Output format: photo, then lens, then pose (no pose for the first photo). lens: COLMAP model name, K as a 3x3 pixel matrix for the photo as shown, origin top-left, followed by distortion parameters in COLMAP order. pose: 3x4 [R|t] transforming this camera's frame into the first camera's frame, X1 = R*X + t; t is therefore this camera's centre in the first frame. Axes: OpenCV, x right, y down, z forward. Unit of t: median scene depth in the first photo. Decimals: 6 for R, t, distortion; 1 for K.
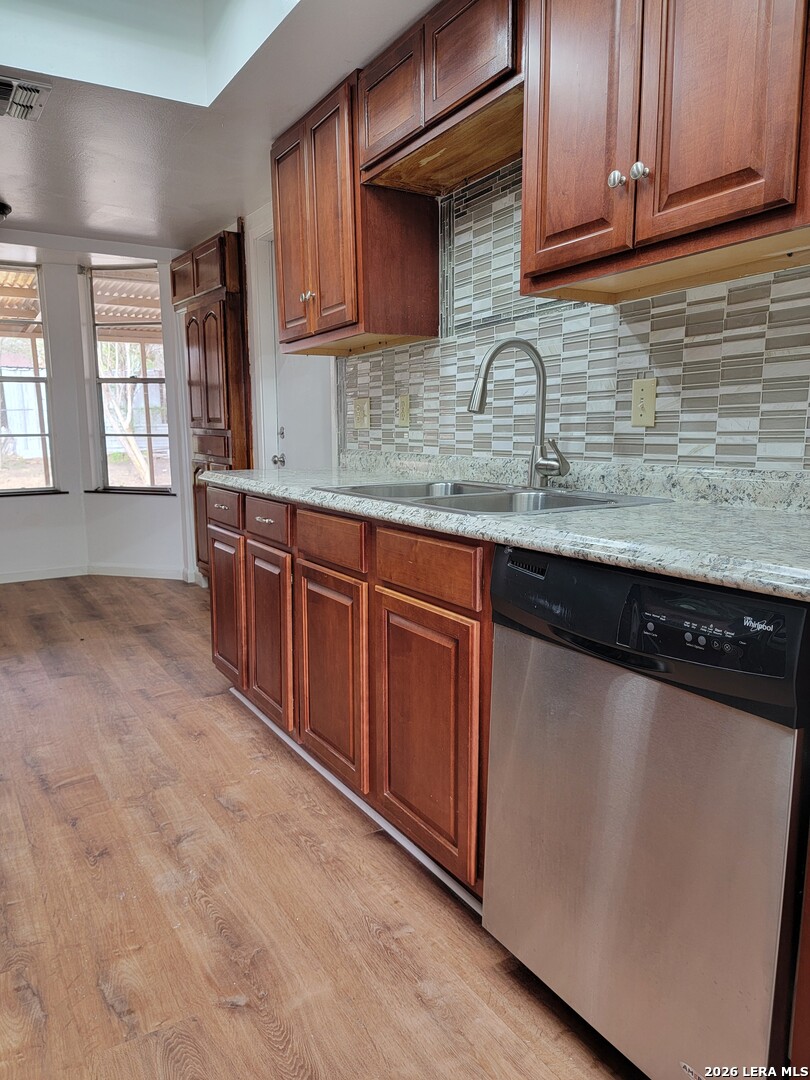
lens RADIAL K [[789.7, 0, 400.5], [0, 789.7, 539.9], [0, 0, 1]] dist [0.075098, 0.002693]
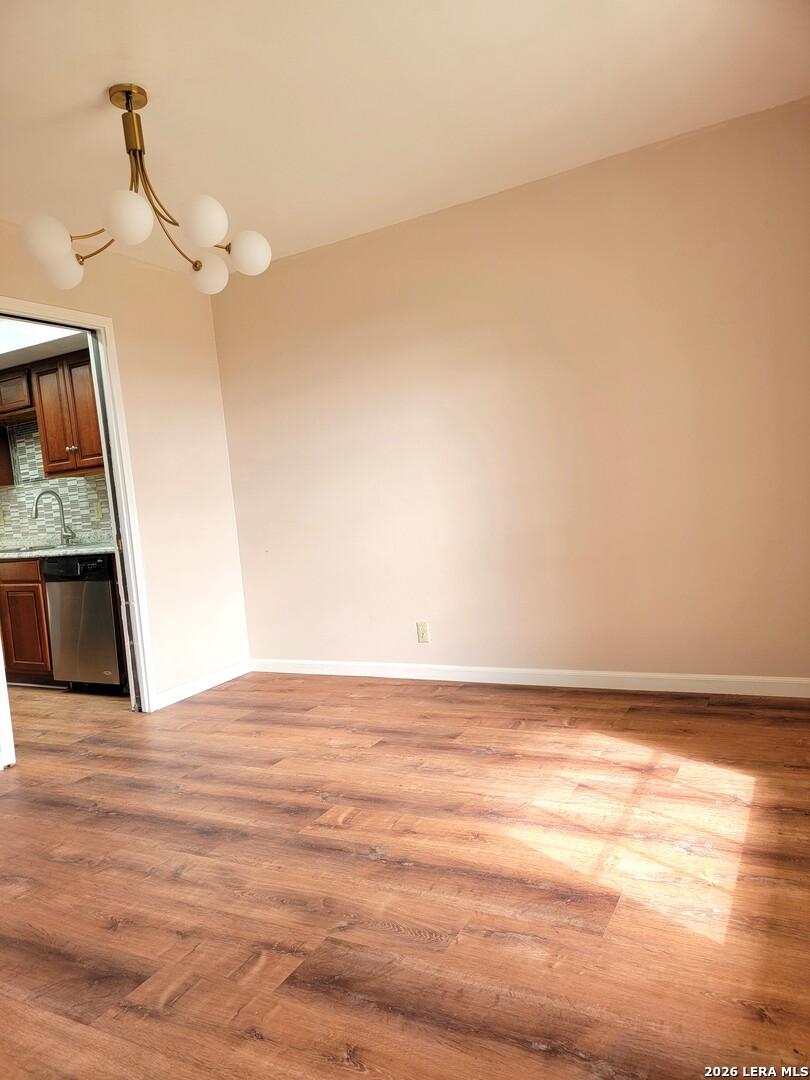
lens RADIAL K [[789.7, 0, 394.6], [0, 789.7, 551.5], [0, 0, 1]] dist [0.075098, 0.002693]
pose [[0.882857, -0.105311, 0.457683, -0.078095], [0.144904, 0.988070, -0.052166, 0.254043], [-0.446729, 0.112375, 0.887584, -1.830919]]
